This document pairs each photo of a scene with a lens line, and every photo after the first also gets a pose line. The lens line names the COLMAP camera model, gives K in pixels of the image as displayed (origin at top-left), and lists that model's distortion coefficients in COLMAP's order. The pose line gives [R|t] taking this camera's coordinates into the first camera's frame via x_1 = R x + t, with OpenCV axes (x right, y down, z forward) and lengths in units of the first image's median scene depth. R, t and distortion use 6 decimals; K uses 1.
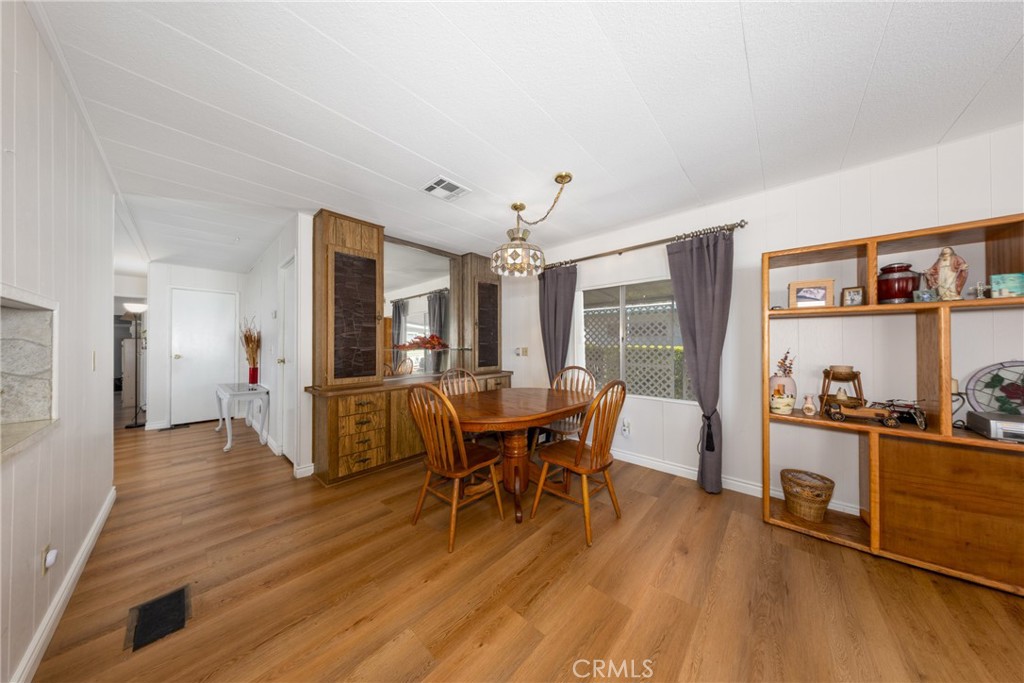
lens RADIAL K [[302.5, 0, 510.9], [0, 302.5, 344.2], [0, 0, 1]] dist [0.000115, 0.000091]
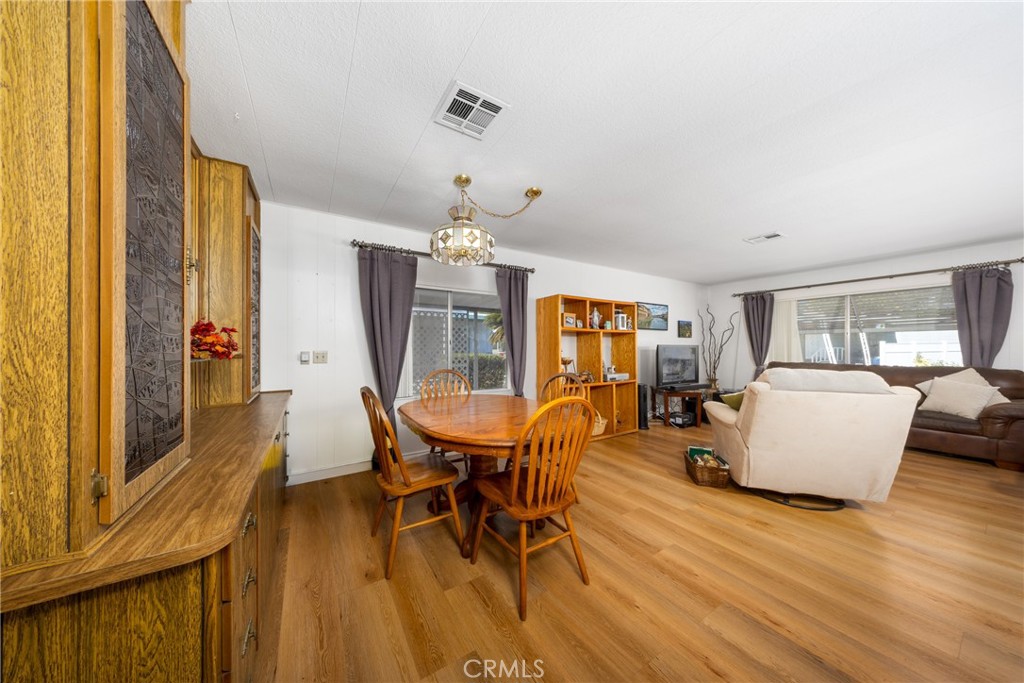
lens RADIAL K [[302.5, 0, 488.3], [0, 302.5, 349.4], [0, 0, 1]] dist [0.000115, 0.000091]
pose [[0.297209, -0.004474, 0.954802, -0.753075], [0.001426, 0.999990, 0.004243, 0.007483], [-0.954811, 0.000100, 0.297213, 0.691414]]
